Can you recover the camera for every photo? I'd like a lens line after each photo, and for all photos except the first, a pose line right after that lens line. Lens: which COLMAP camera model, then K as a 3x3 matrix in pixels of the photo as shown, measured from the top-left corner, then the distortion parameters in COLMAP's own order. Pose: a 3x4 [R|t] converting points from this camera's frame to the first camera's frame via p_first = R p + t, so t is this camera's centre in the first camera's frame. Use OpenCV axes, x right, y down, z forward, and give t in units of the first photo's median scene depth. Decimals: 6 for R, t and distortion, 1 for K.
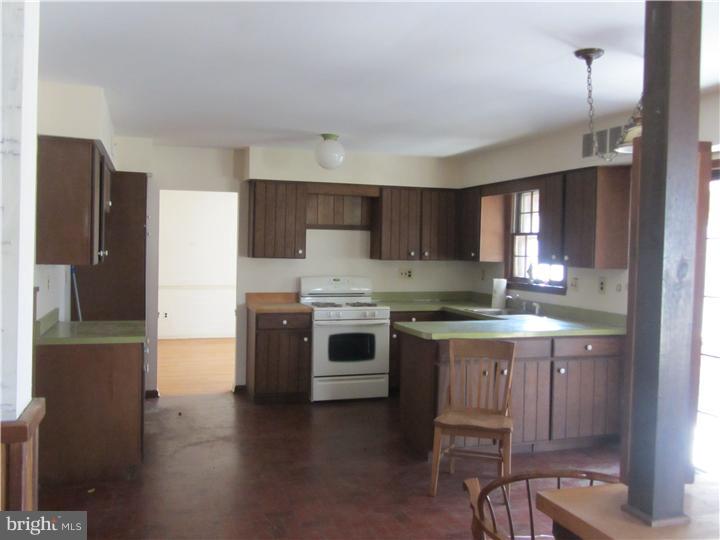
lens RADIAL K [[626.0, 0, 360.0], [0, 626.0, 270.0], [0, 0, 1]] dist [-0.048259, -0.005719]
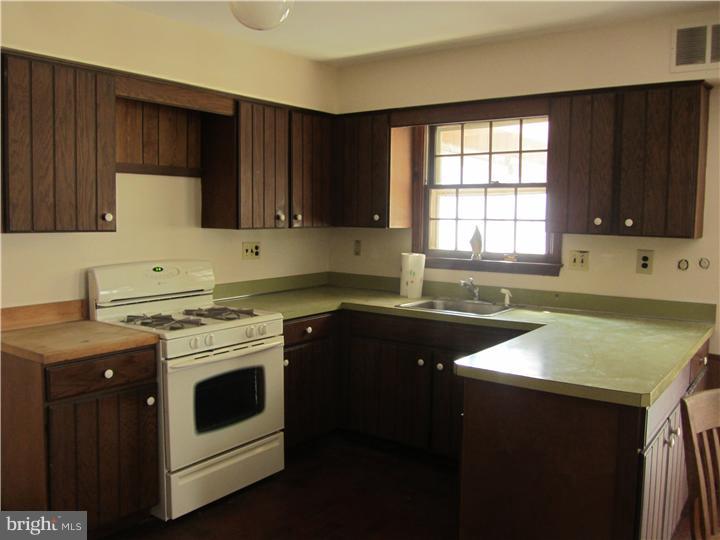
lens RADIAL K [[626.0, 0, 360.0], [0, 626.0, 270.0], [0, 0, 1]] dist [-0.048259, -0.005719]
pose [[0.815423, -0.062702, 0.575460, -0.211956], [0.025146, 0.997015, 0.073002, -0.018970], [-0.578319, -0.045057, 0.814565, 0.494920]]
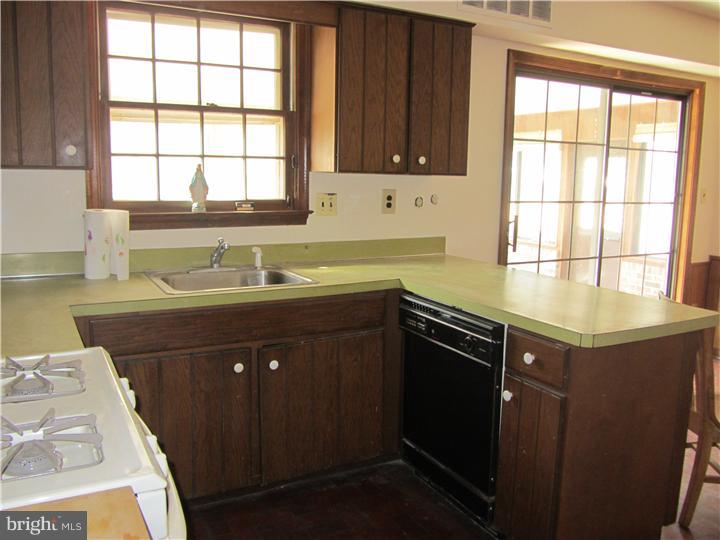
lens RADIAL K [[626.0, 0, 360.0], [0, 626.0, 270.0], [0, 0, 1]] dist [-0.048259, -0.005719]
pose [[-0.176574, -0.179762, 0.967733, -0.220711], [0.009099, 0.982841, 0.184229, -0.021418], [-0.984245, 0.041335, -0.171908, 0.916901]]
